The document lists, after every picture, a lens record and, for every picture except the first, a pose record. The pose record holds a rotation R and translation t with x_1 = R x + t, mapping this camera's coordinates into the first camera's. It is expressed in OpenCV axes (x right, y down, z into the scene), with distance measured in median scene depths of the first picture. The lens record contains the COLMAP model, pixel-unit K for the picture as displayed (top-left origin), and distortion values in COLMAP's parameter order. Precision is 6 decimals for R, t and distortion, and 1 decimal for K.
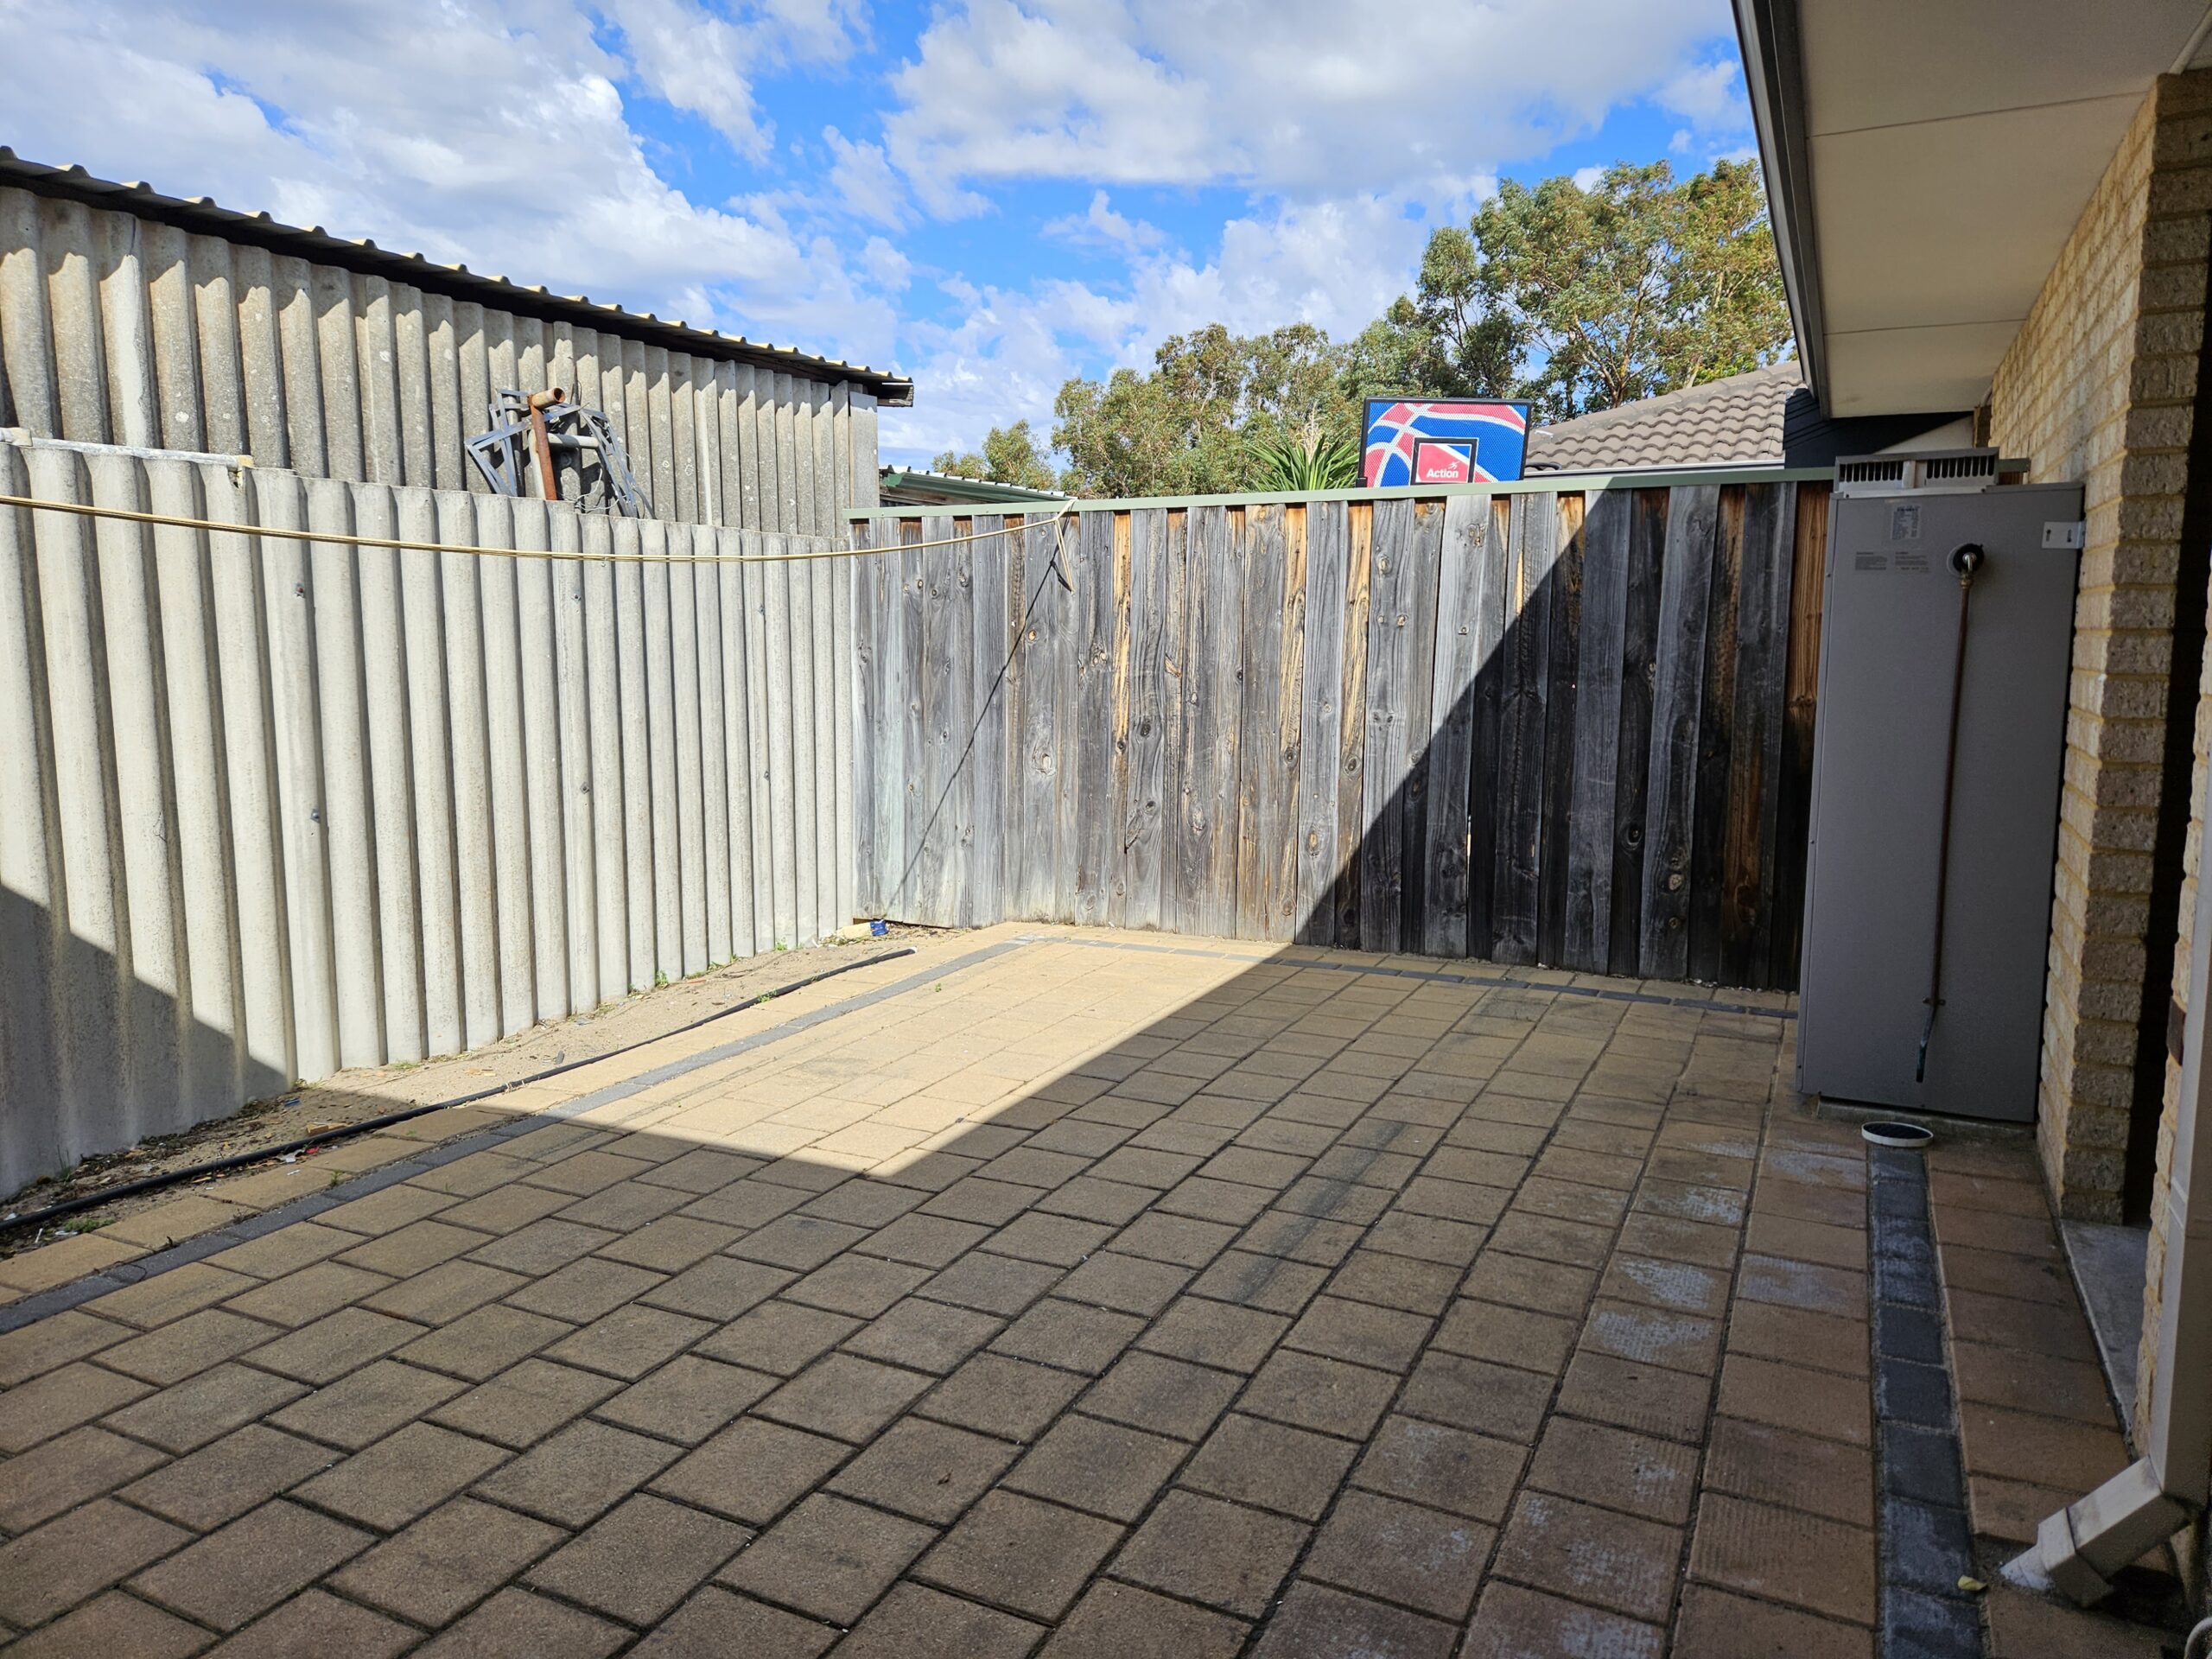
lens RADIAL K [[1480.8, 0, 1109.4], [0, 1480.8, 830.0], [0, 0, 1]] dist [0.084502, -0.065259]
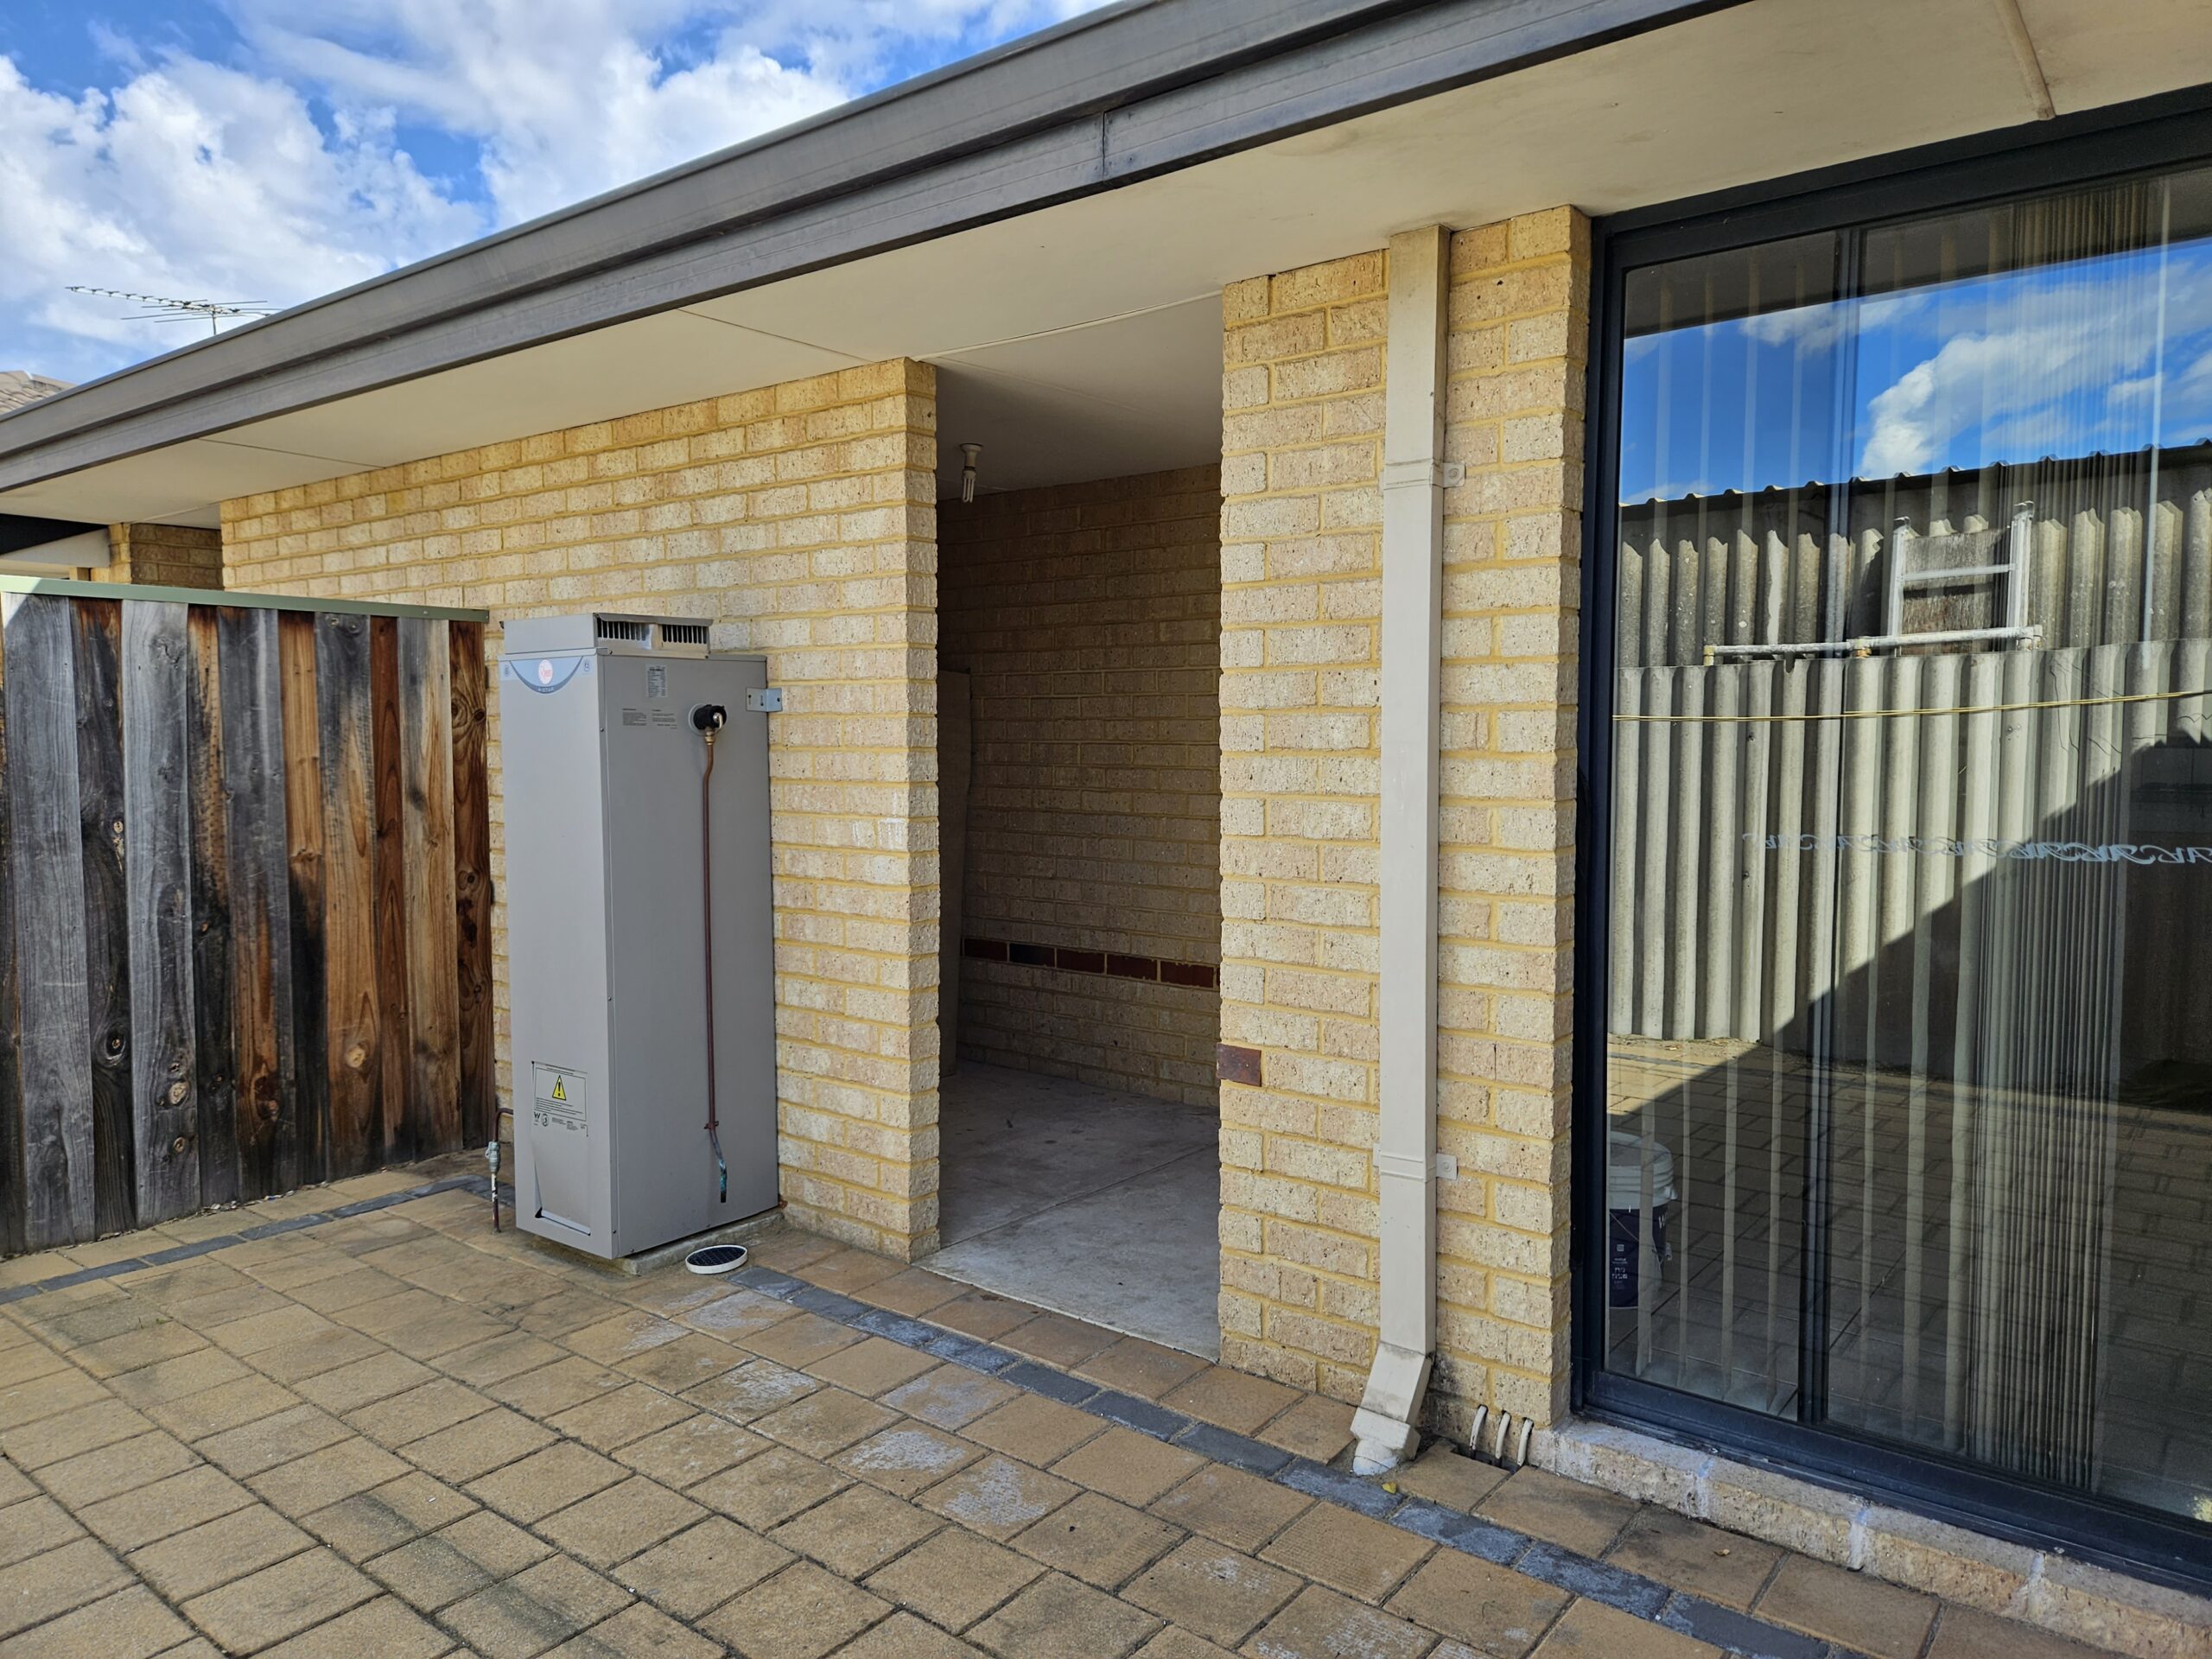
lens RADIAL K [[1480.8, 0, 1117.0], [0, 1480.8, 829.1], [0, 0, 1]] dist [0.084502, -0.065259]
pose [[0.212712, -0.066939, 0.974819, -0.306058], [0.134028, 0.990220, 0.038750, -0.071967], [-0.967879, 0.122410, 0.219603, 0.342671]]
